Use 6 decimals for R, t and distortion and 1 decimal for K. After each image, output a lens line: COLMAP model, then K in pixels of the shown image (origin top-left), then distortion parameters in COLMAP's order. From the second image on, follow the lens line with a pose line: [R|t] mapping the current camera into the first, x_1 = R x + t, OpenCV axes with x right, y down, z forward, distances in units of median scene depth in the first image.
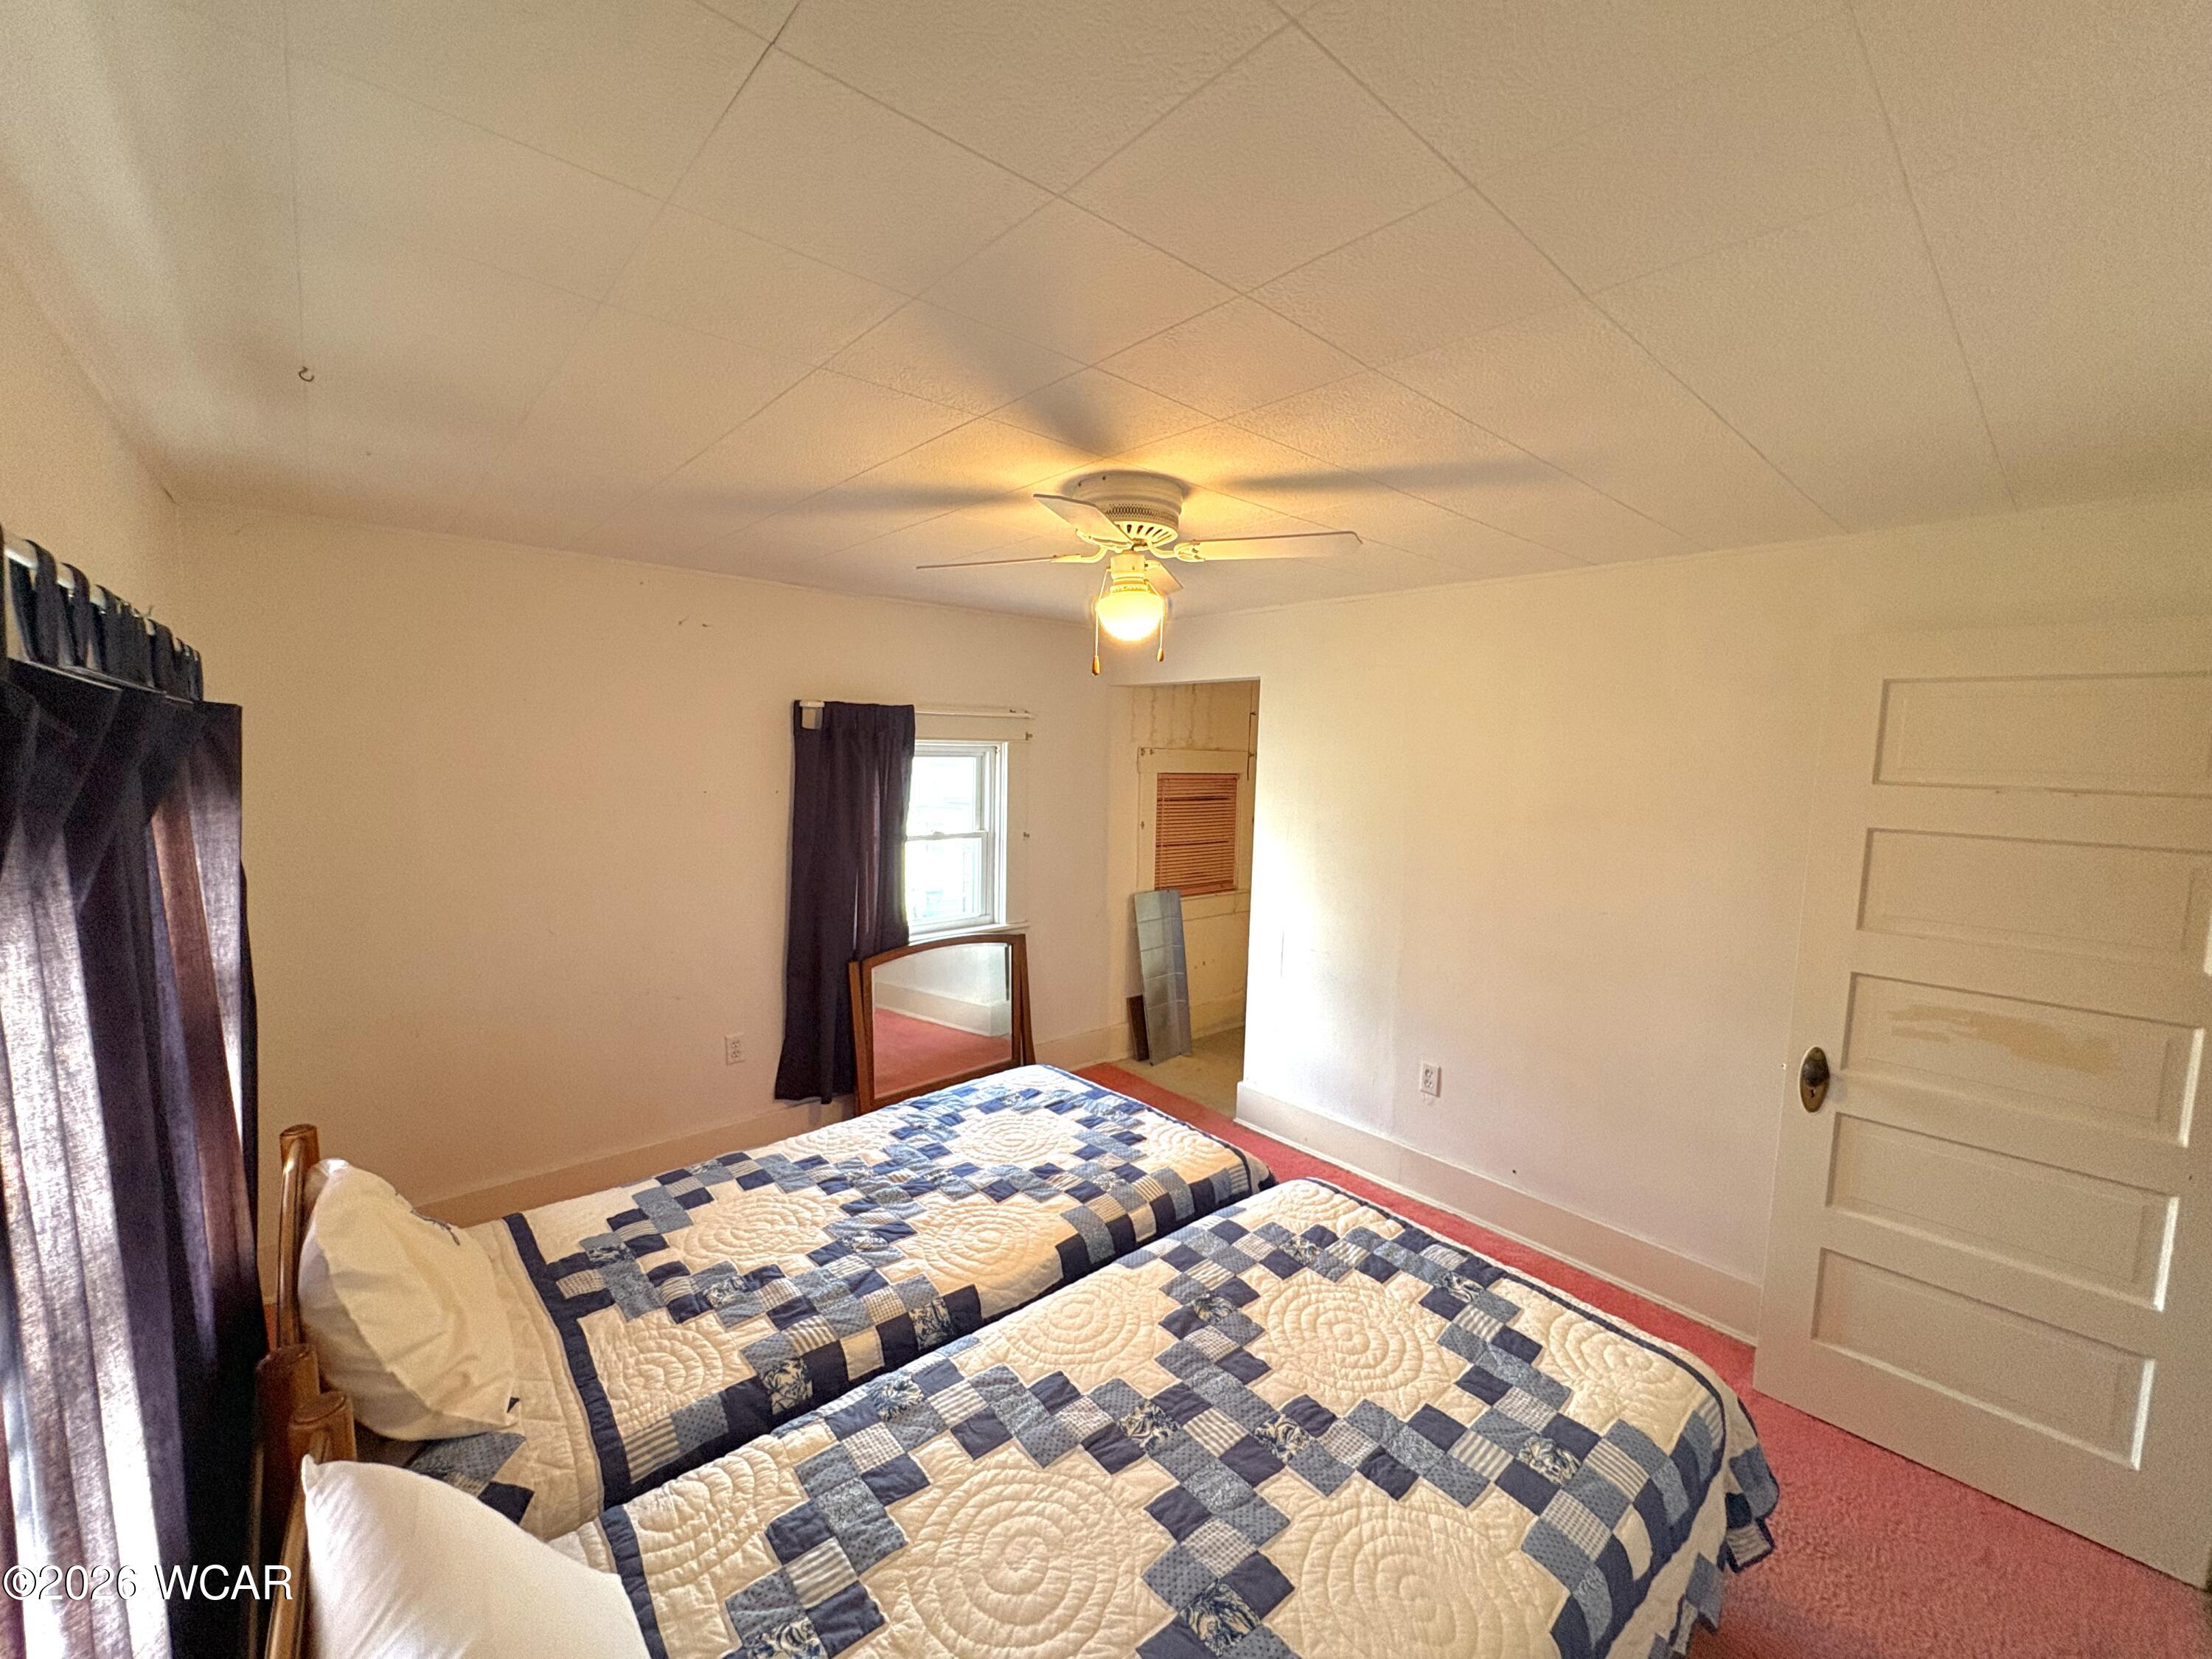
lens RADIAL K [[880.7, 0, 1109.2], [0, 880.7, 834.6], [0, 0, 1]] dist [0.002600, -0.000061]
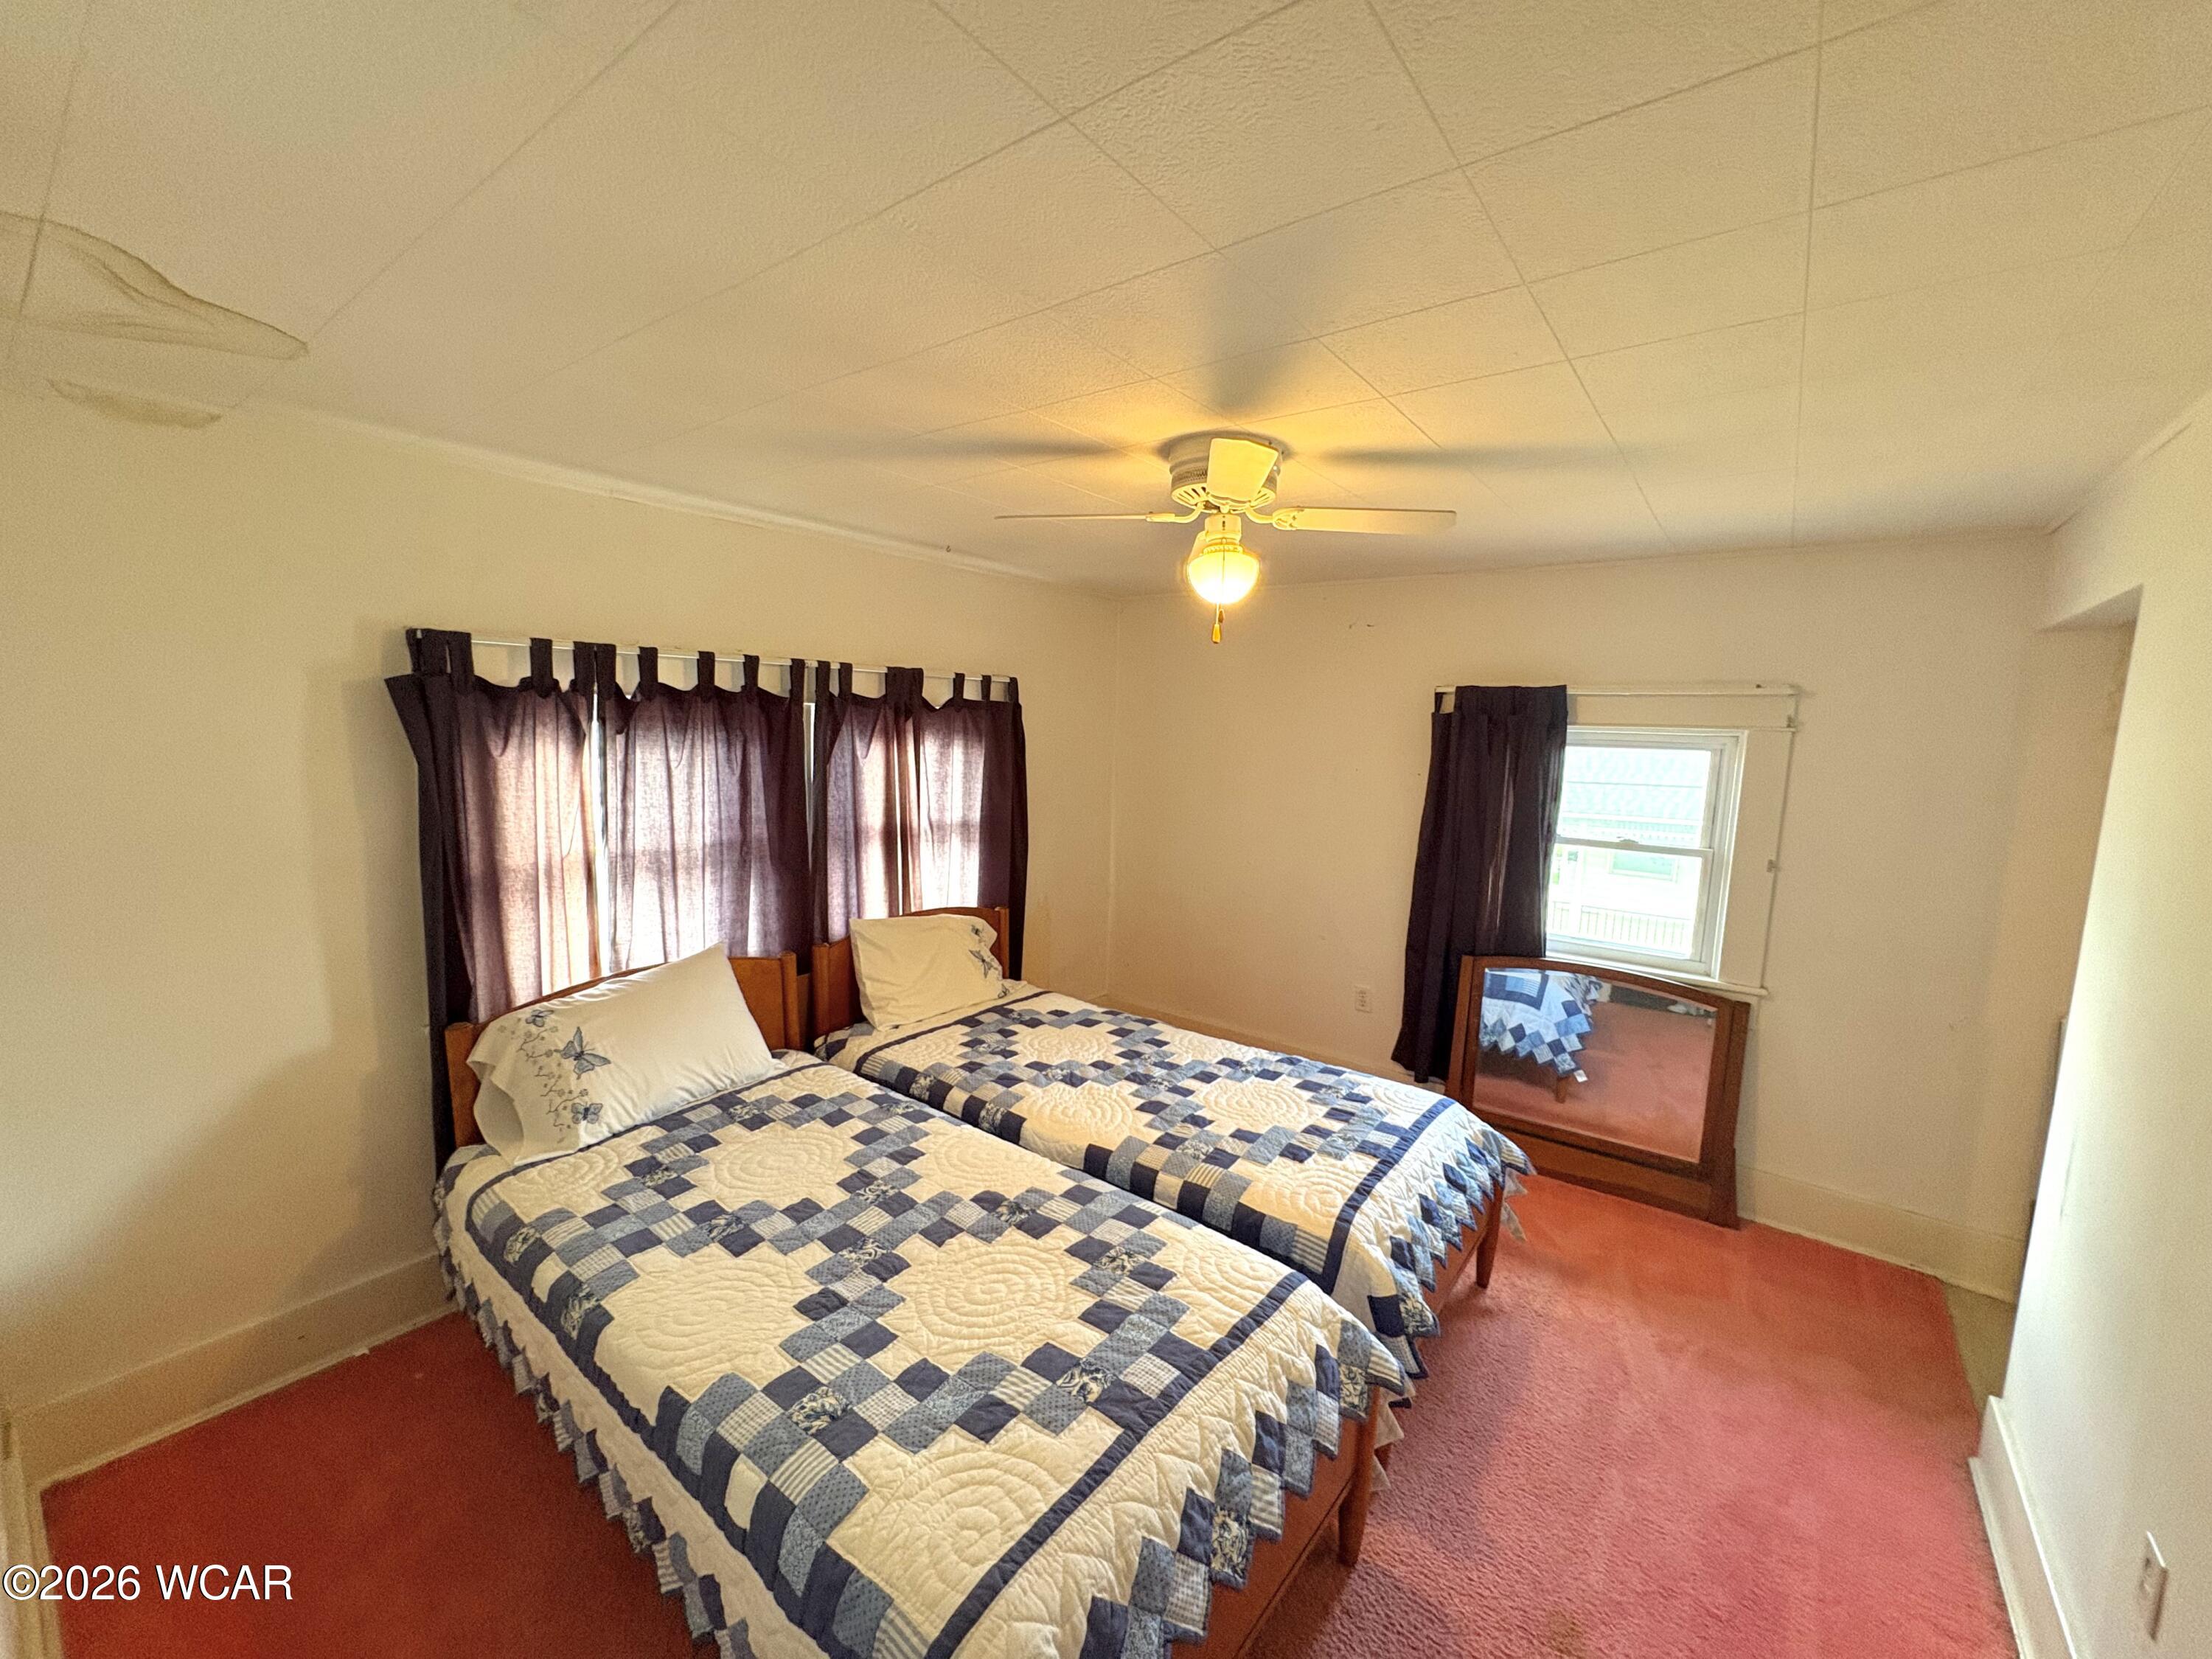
lens RADIAL K [[880.7, 0, 1105.1], [0, 880.7, 833.1], [0, 0, 1]] dist [0.002600, -0.000061]
pose [[0.188736, 0.107367, -0.976141, 1.045264], [-0.121906, 0.988878, 0.085198, -0.040655], [0.974432, 0.102918, 0.199726, 0.751618]]
